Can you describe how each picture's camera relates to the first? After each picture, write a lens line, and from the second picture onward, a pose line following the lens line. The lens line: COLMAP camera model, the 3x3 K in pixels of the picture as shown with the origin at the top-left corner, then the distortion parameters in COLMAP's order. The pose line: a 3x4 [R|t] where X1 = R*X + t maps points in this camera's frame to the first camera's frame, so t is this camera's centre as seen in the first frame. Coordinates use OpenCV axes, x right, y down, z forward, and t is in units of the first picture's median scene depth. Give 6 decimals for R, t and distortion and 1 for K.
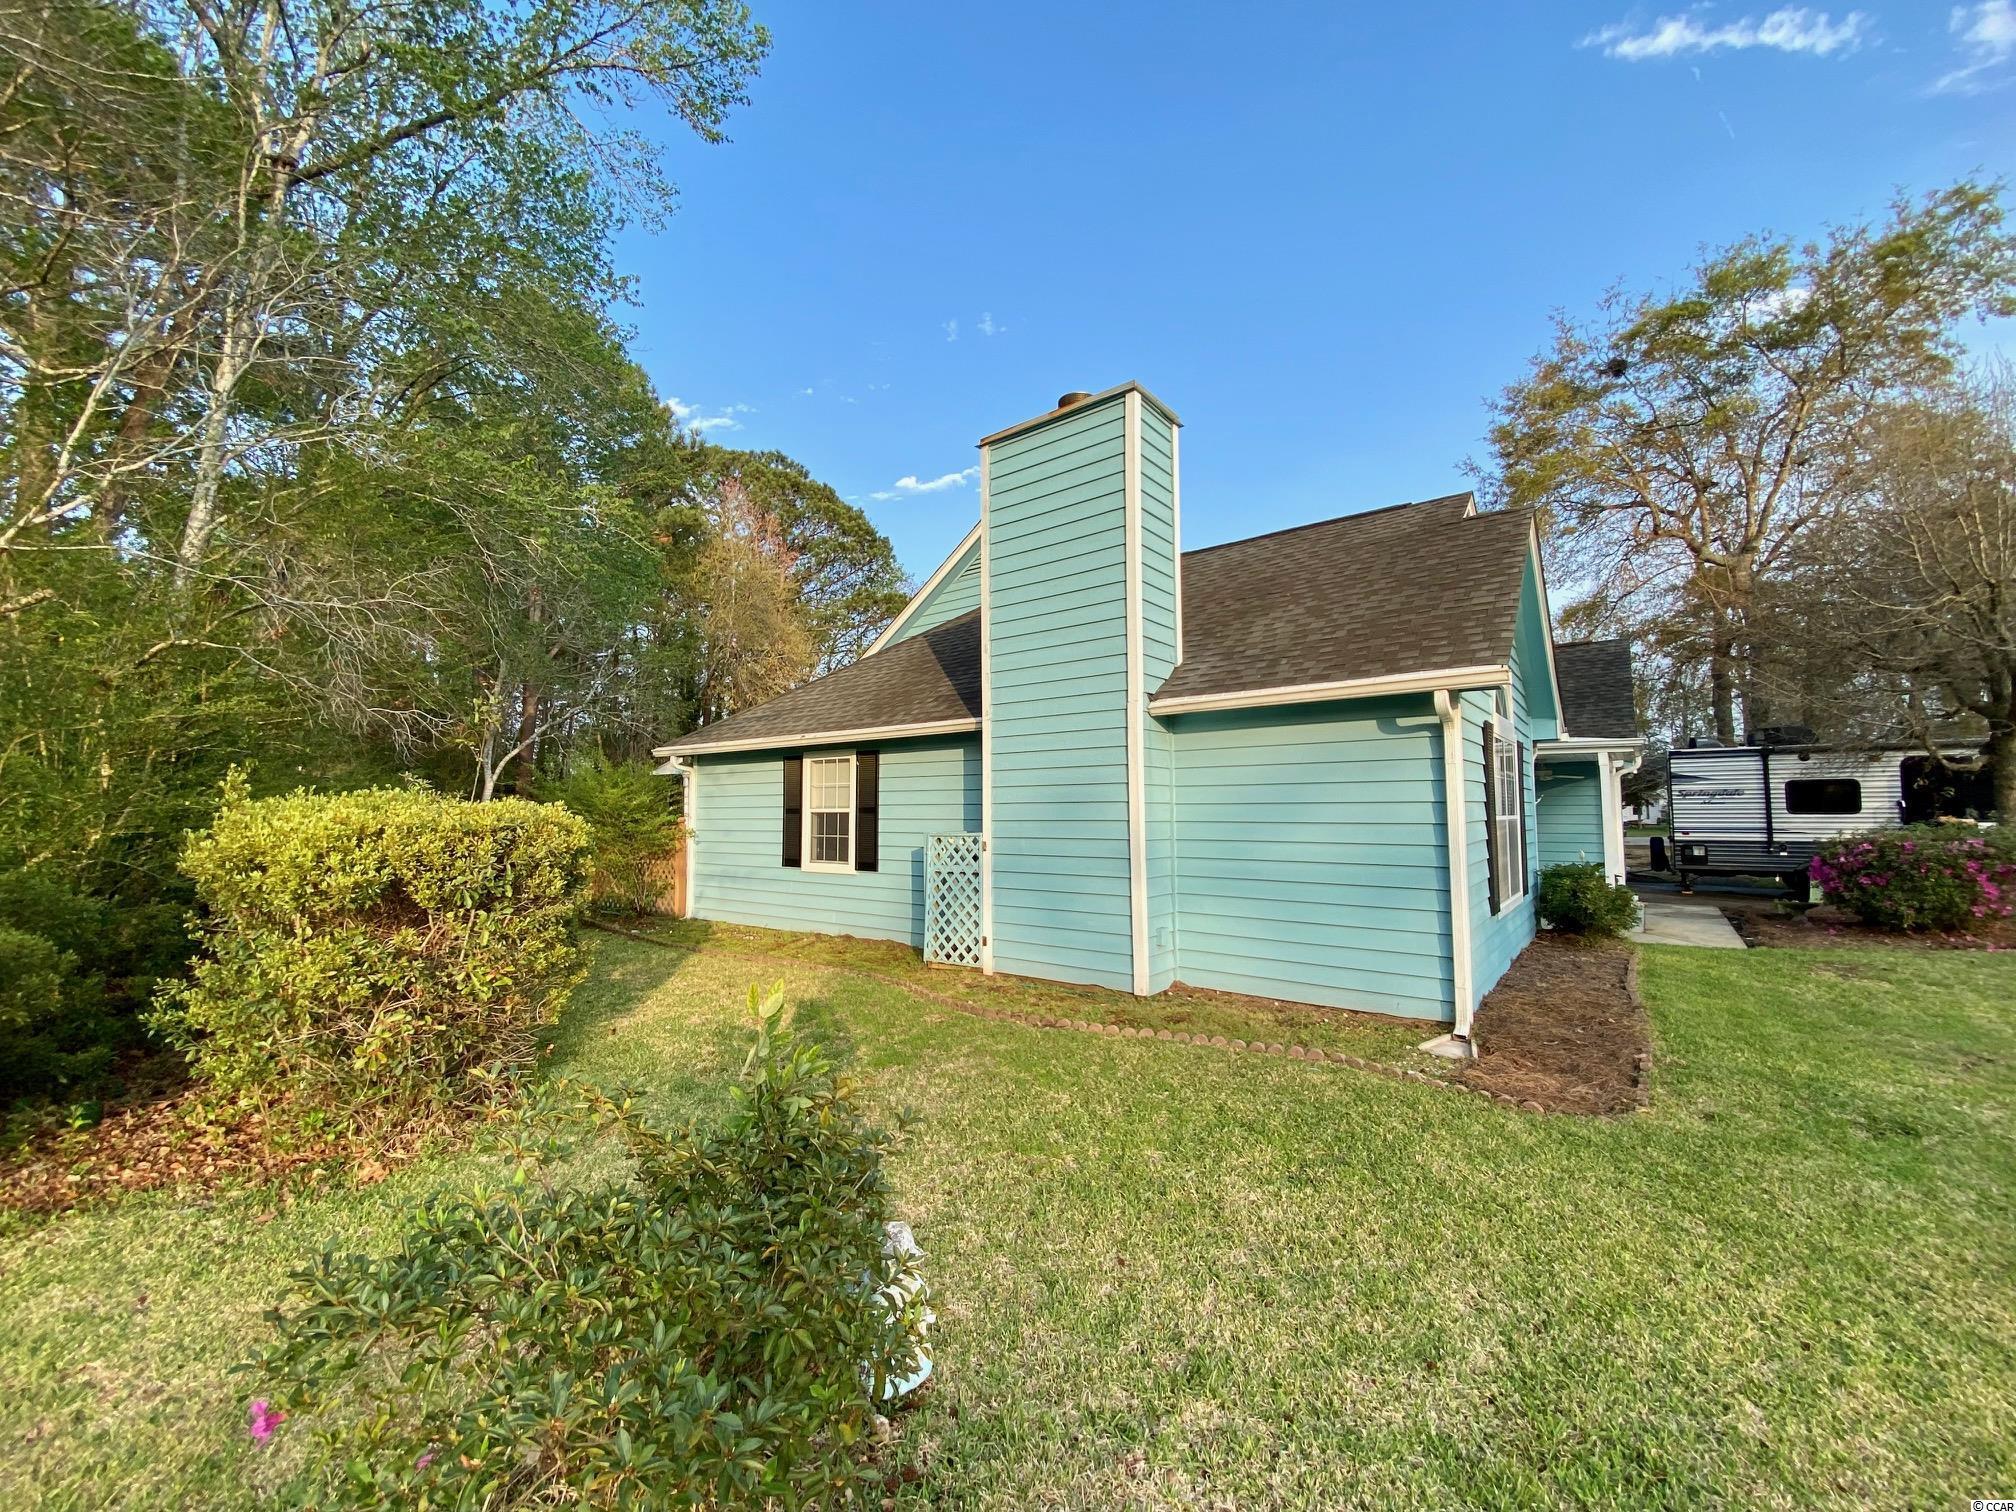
lens RADIAL K [[824.5, 0, 976.7], [0, 824.5, 759.2], [0, 0, 1]] dist [-0.009034, -0.002958]
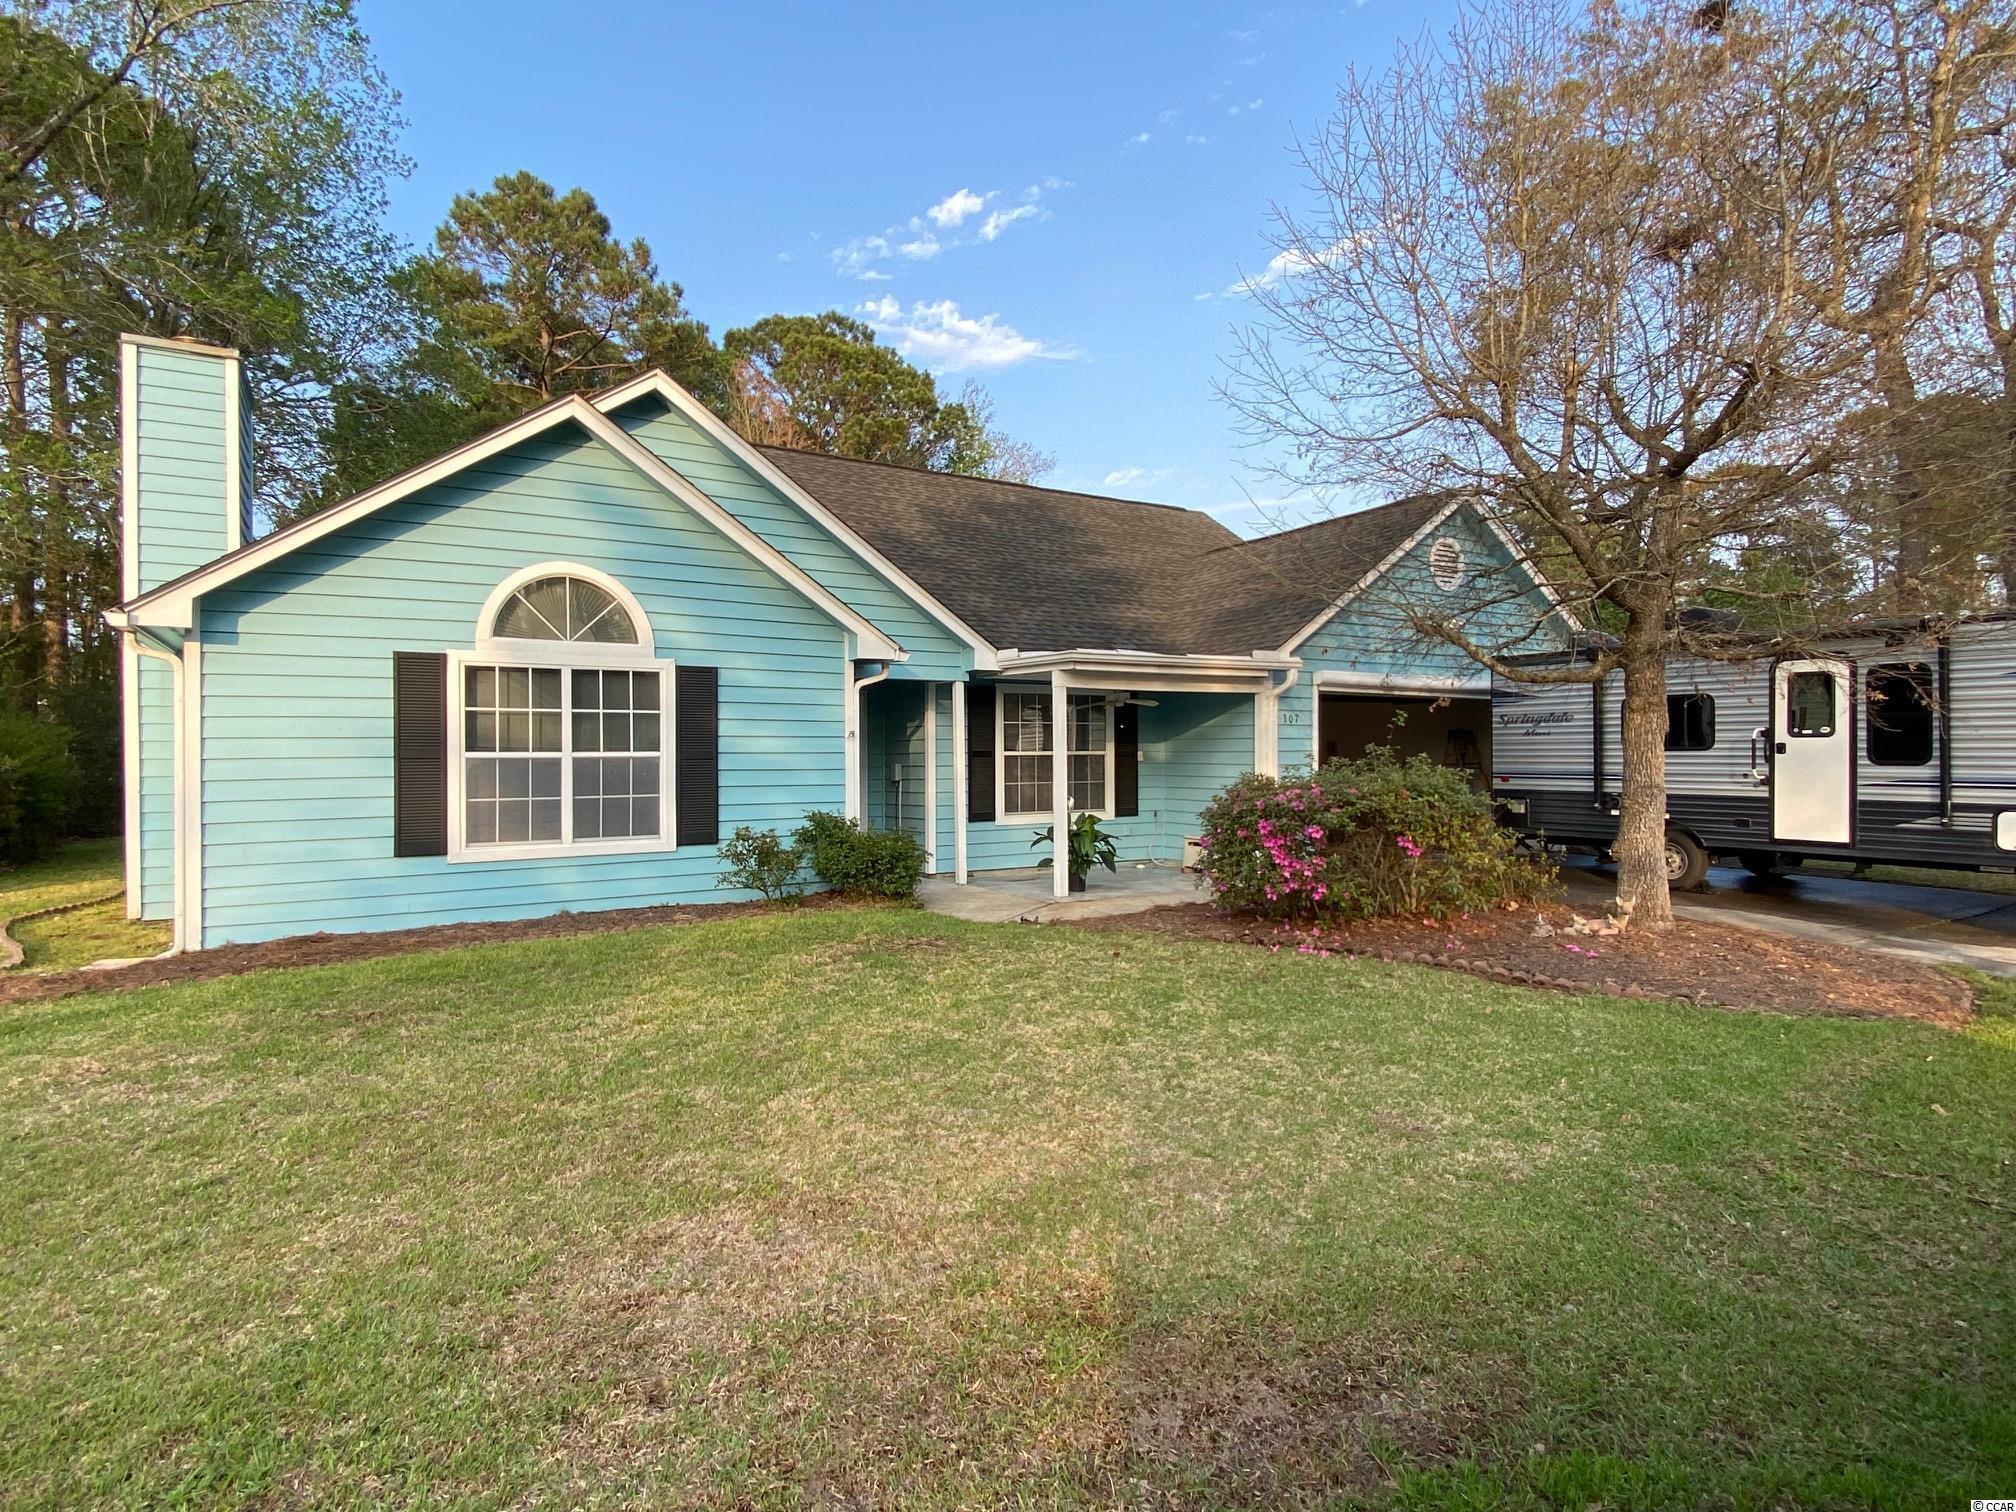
lens RADIAL K [[1082.0, 0, 993.5], [0, 1082.0, 756.8], [0, 0, 1]] dist [0.007656, 0.001795]
pose [[0.937246, 0.000309, -0.348668, 1.386379], [0.024162, 0.997538, 0.065835, 0.006801], [0.347830, -0.070129, 0.934931, 0.053186]]
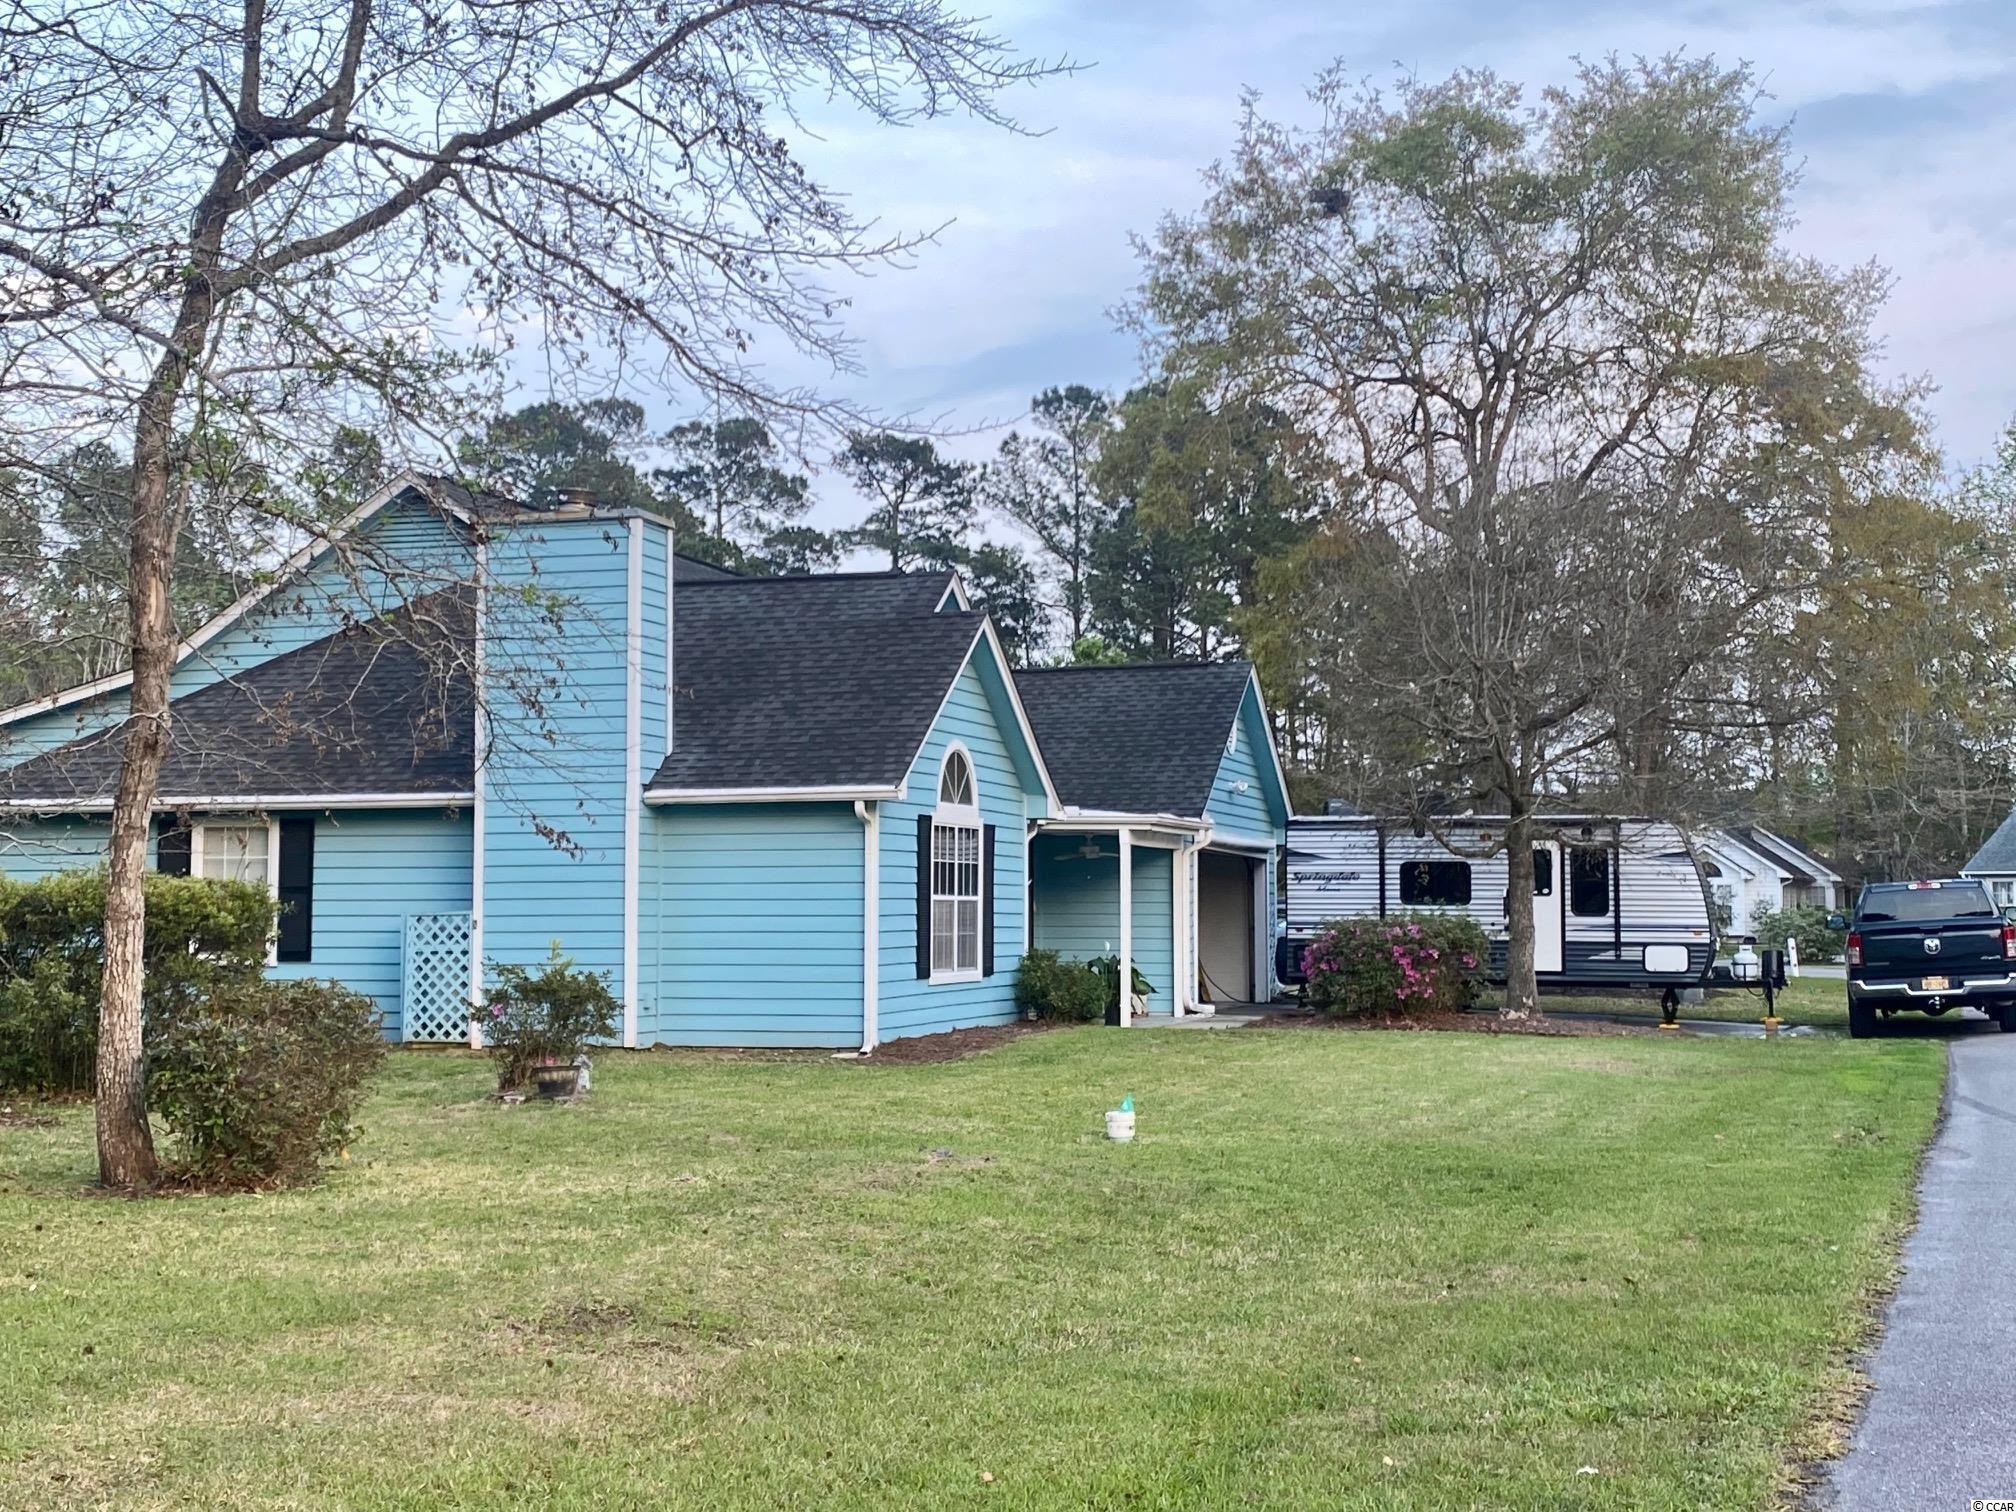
lens RADIAL K [[2820.3, 0, 1010.0], [0, 2820.3, 742.3], [0, 0, 1]] dist [0.362945, 0.000000]
pose [[0.923463, 0.027063, 0.382732, -0.680981], [-0.027883, 0.999605, -0.003405, -0.115645], [-0.382673, -0.007527, 0.923853, -2.321492]]
